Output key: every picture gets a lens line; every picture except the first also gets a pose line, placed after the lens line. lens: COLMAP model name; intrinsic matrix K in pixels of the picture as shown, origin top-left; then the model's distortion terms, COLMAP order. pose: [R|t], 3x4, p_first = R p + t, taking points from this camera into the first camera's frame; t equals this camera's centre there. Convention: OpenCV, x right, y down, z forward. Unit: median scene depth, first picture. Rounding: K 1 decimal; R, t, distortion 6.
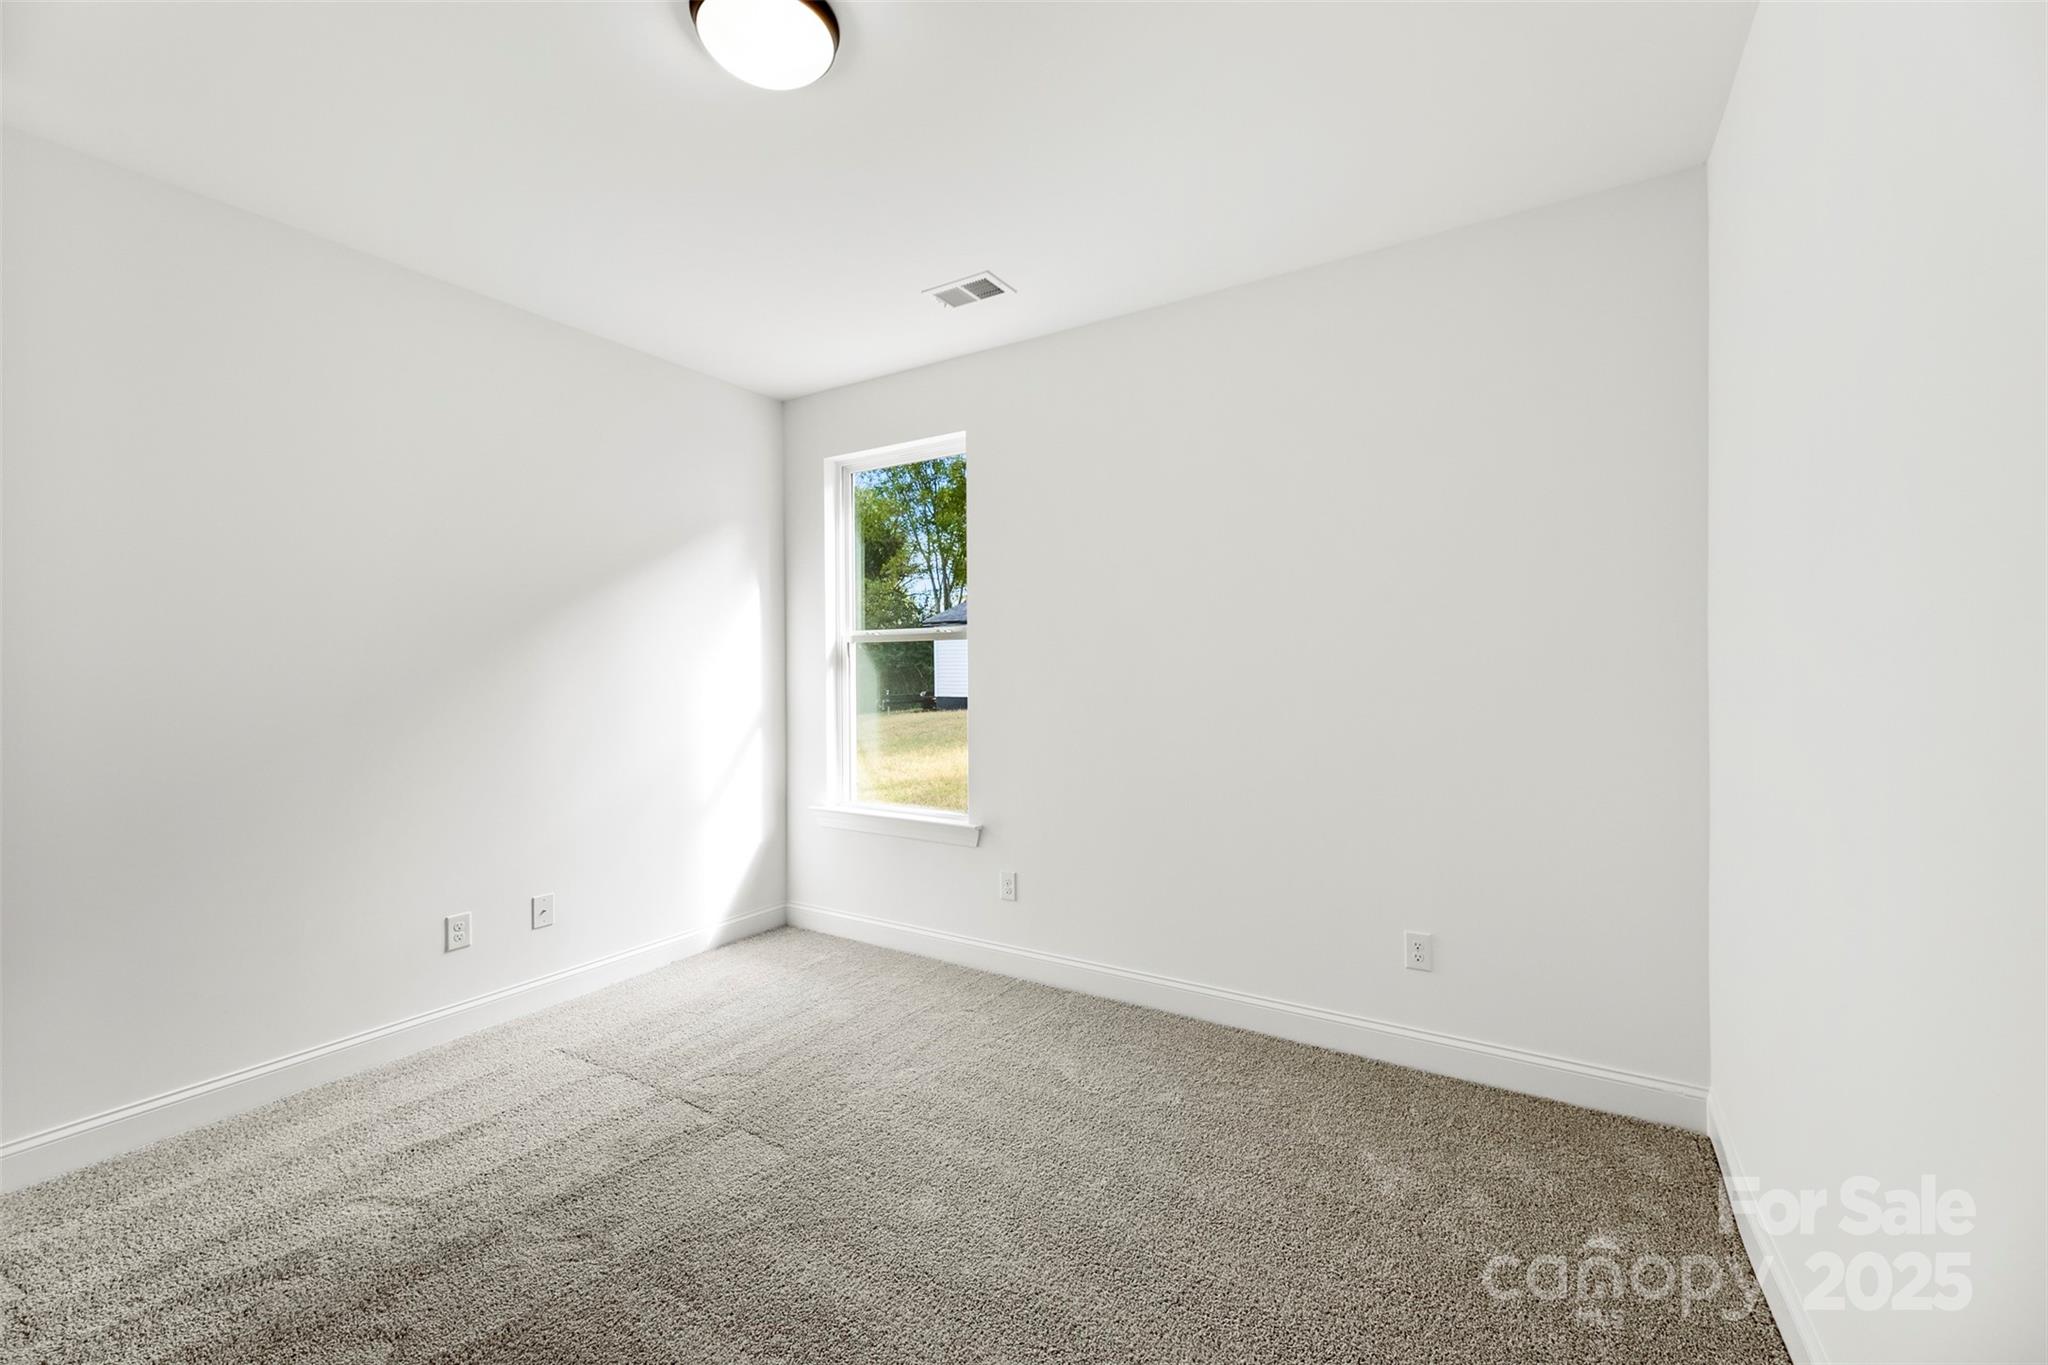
lens RADIAL K [[821.4, 0, 1010.9], [0, 821.4, 674.6], [0, 0, 1]] dist [0.002035, -0.000794]
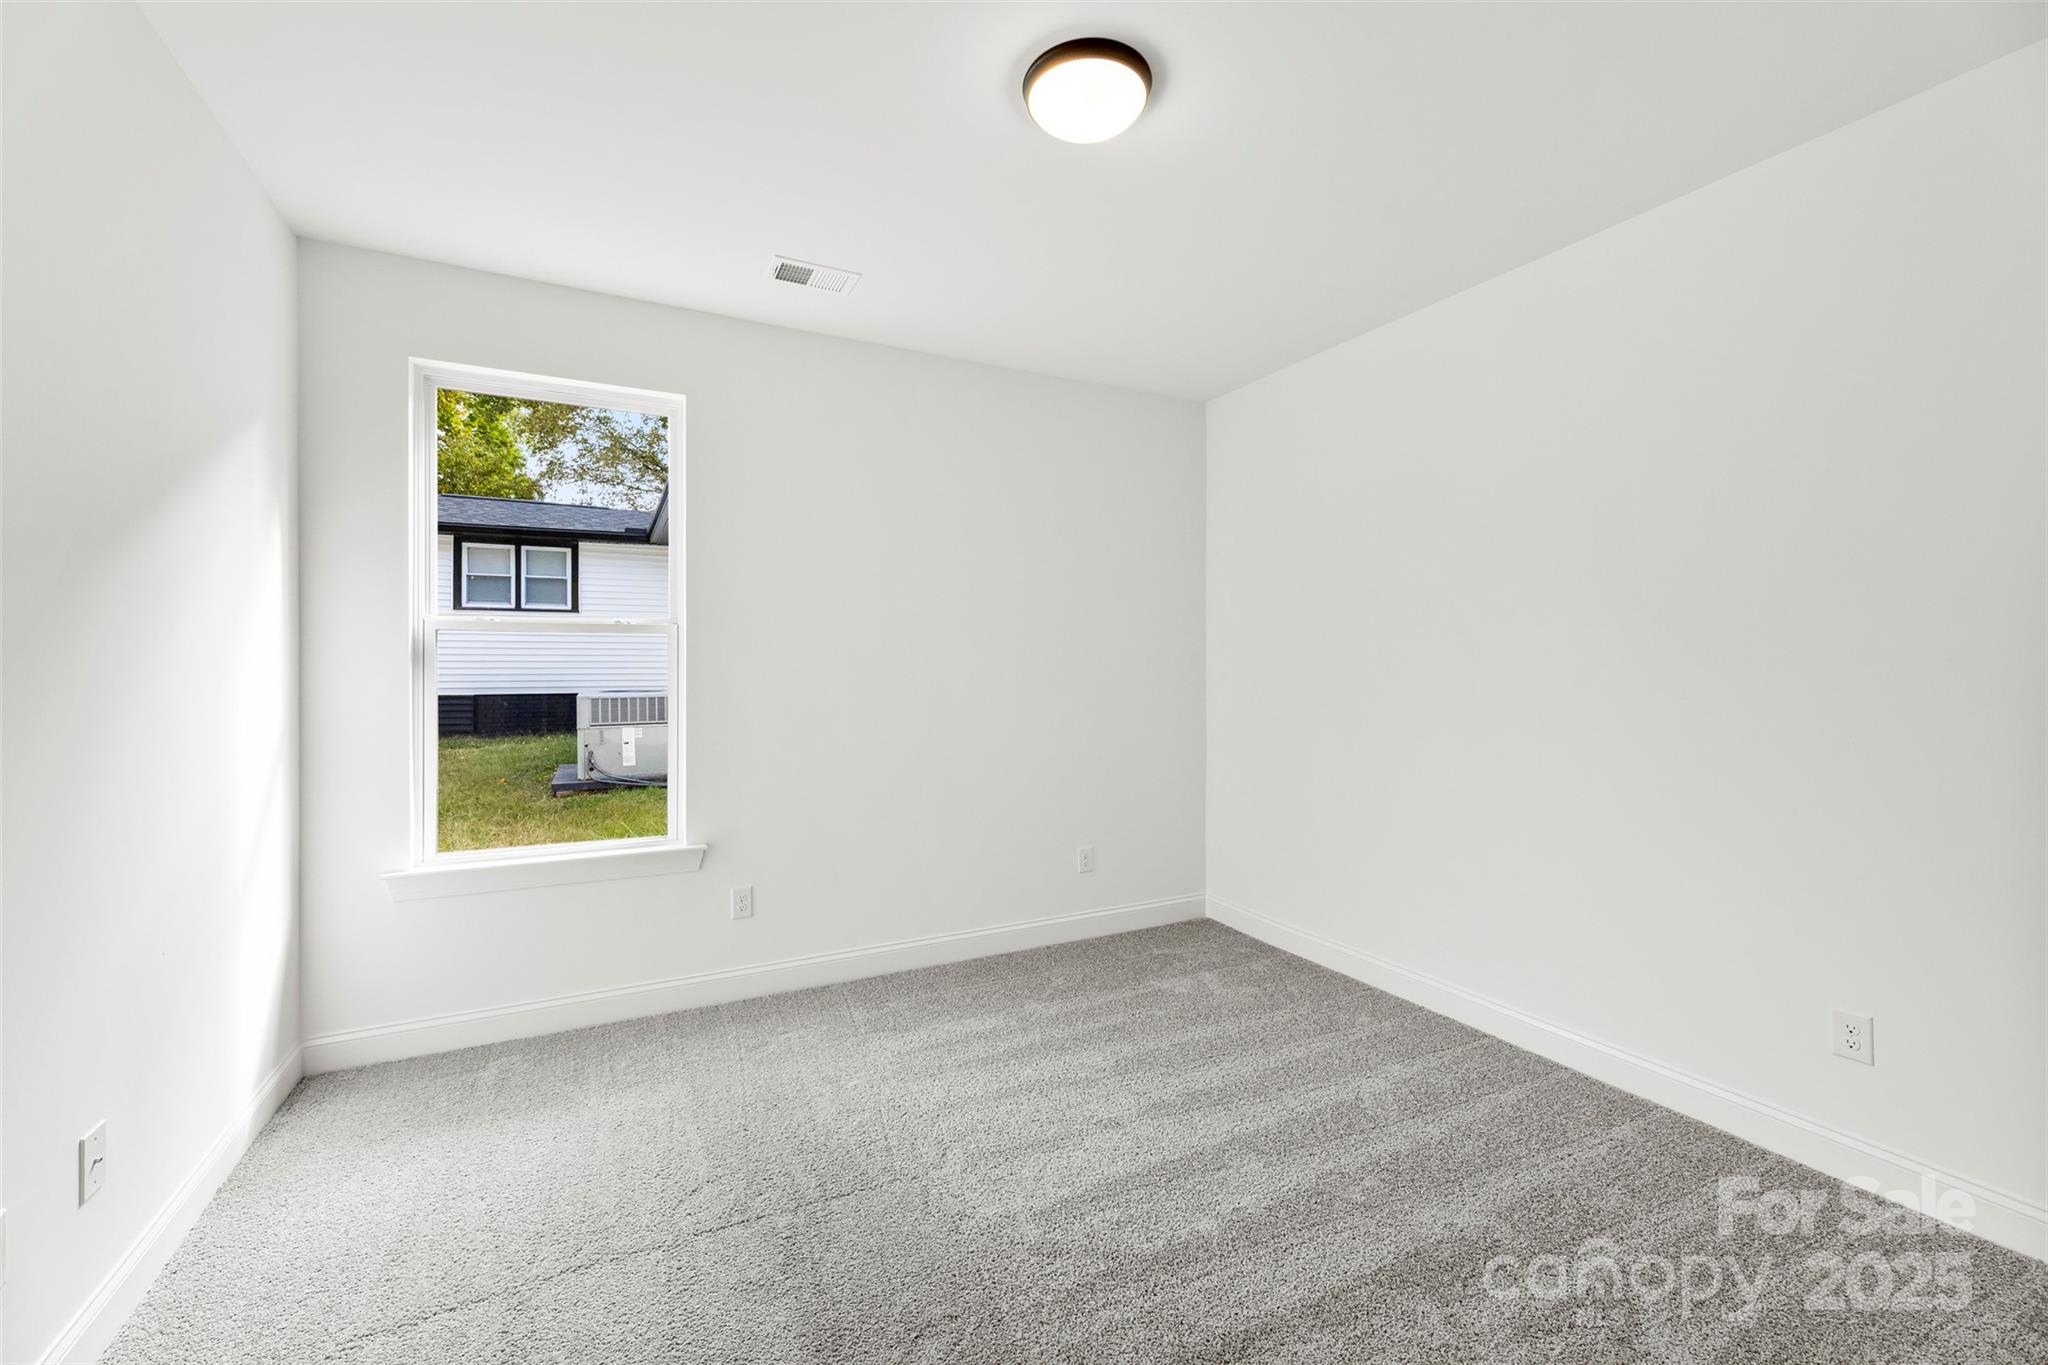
lens RADIAL K [[821.4, 0, 1023.0], [0, 821.4, 682.6], [0, 0, 1]] dist [0.002035, -0.000794]
pose [[0.513981, -0.006875, 0.857774, -0.617871], [0.005625, 0.999973, 0.004644, 0.005097], [-0.857783, 0.002438, 0.514006, 0.244579]]
